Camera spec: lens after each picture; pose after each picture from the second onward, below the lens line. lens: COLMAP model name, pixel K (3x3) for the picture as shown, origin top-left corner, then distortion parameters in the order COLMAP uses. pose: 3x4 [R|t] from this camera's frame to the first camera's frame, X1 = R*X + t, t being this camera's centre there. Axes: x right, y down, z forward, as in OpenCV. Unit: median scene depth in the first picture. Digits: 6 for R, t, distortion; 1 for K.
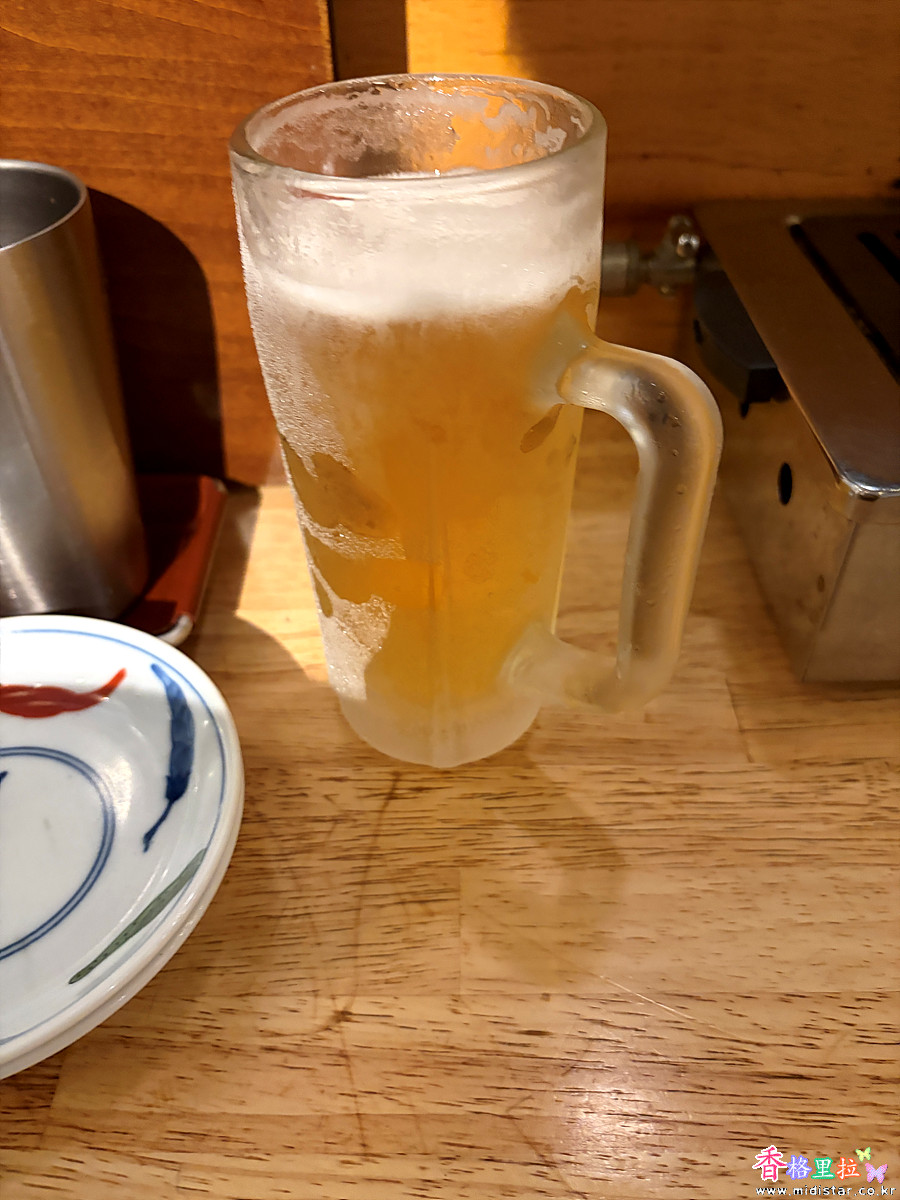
lens RADIAL K [[920.7, 0, 447.0], [0, 920.7, 596.3], [0, 0, 1]] dist [-0.009398, -0.012061]
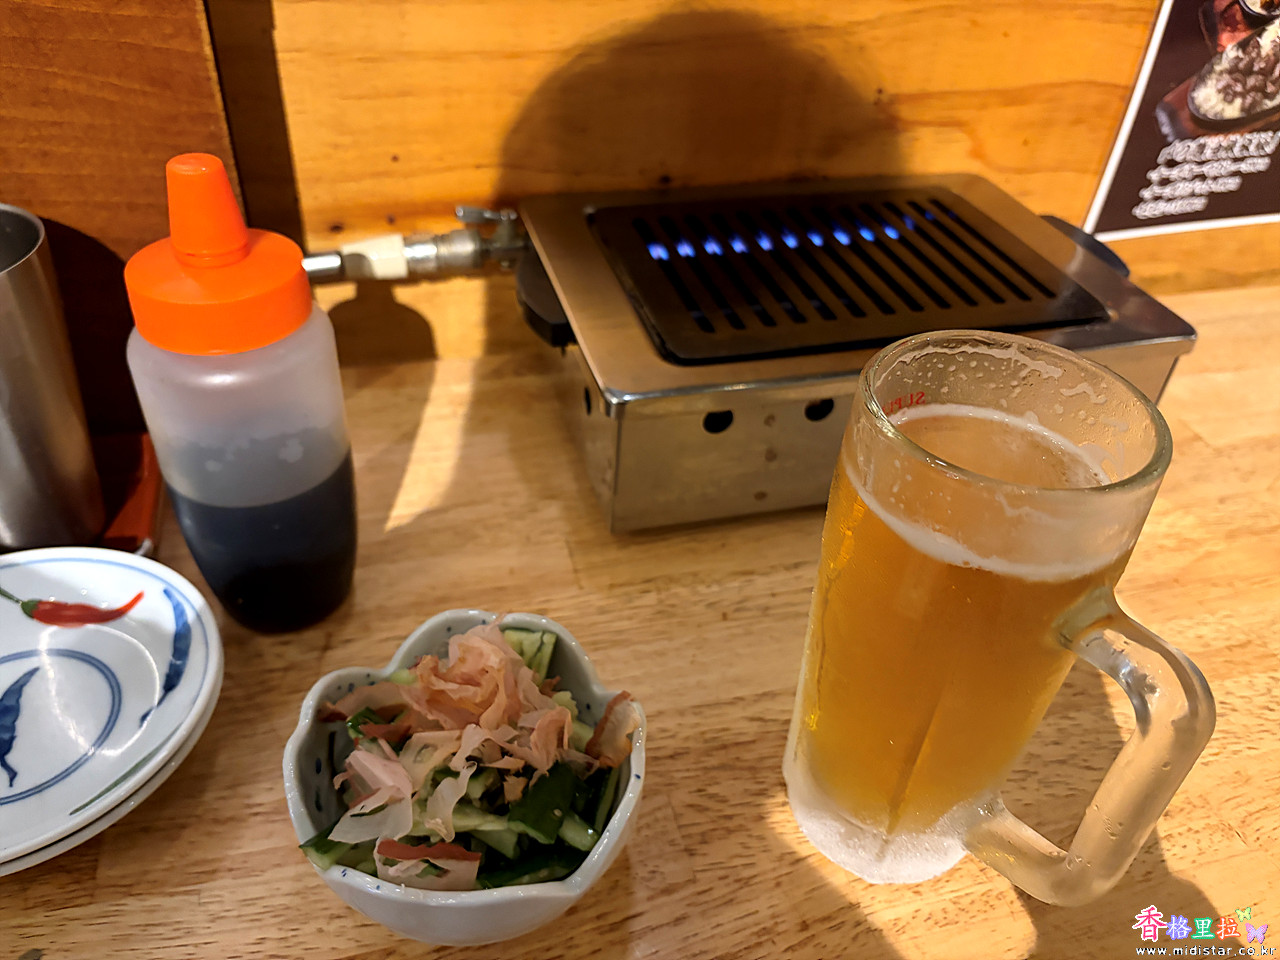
lens RADIAL K [[982.1, 0, 636.1], [0, 982.1, 490.8], [0, 0, 1]] dist [-0.009398, -0.012061]
pose [[0.962734, -0.105502, 0.249025, 0.042925], [0.119309, 0.992011, -0.040975, 0.098096], [-0.242712, 0.069159, 0.967630, -0.531588]]
